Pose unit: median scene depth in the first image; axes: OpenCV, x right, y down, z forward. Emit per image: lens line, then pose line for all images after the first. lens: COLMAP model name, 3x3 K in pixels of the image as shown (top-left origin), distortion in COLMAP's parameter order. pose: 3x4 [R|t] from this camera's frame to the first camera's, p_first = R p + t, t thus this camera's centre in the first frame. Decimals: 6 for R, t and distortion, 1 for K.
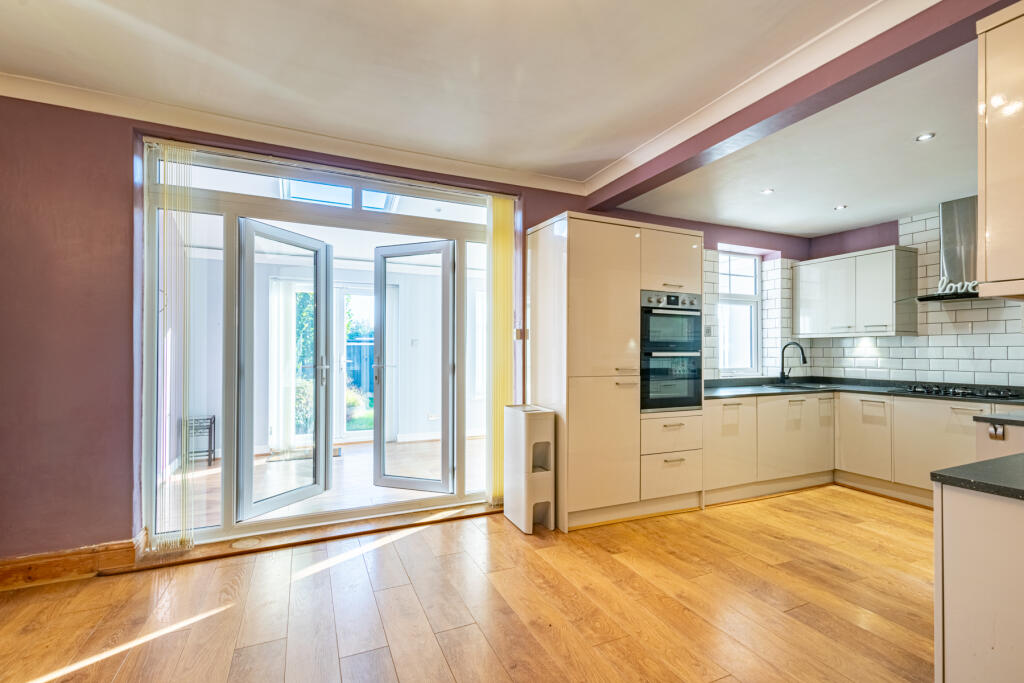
lens RADIAL K [[472.5, 0, 518.5], [0, 472.5, 345.4], [0, 0, 1]] dist [0.012964, -0.000699]
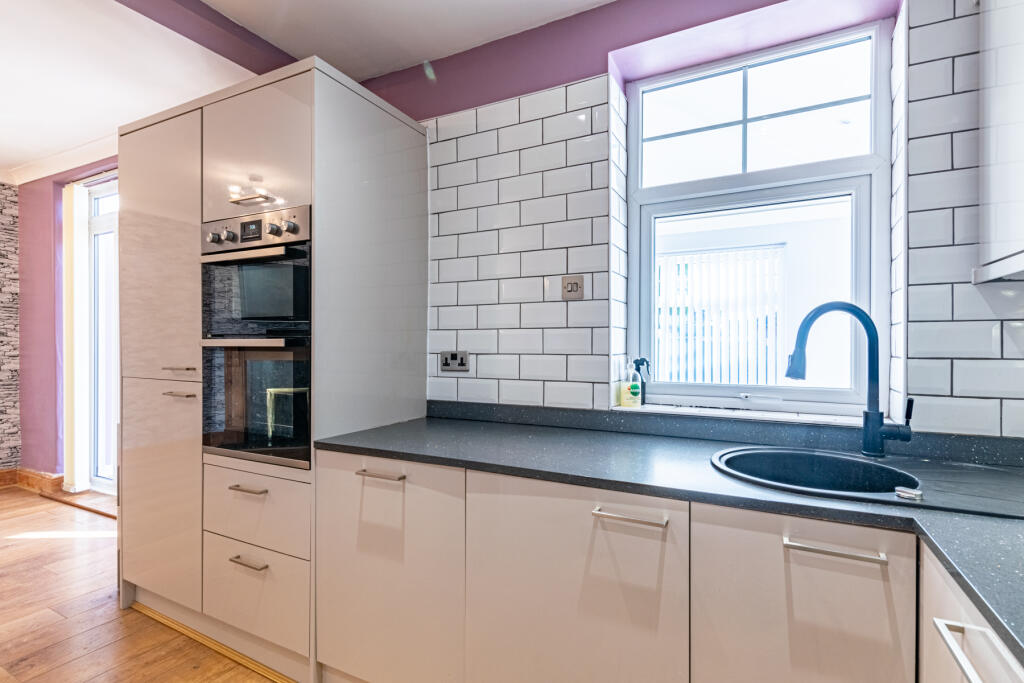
lens RADIAL K [[472.5, 0, 518.5], [0, 472.5, 345.4], [0, 0, 1]] dist [0.012964, -0.000699]
pose [[0.620916, -0.000993, -0.783876, 0.775436], [0.007390, 0.999962, 0.004588, 0.018662], [0.783842, -0.008642, 0.620900, 0.808898]]
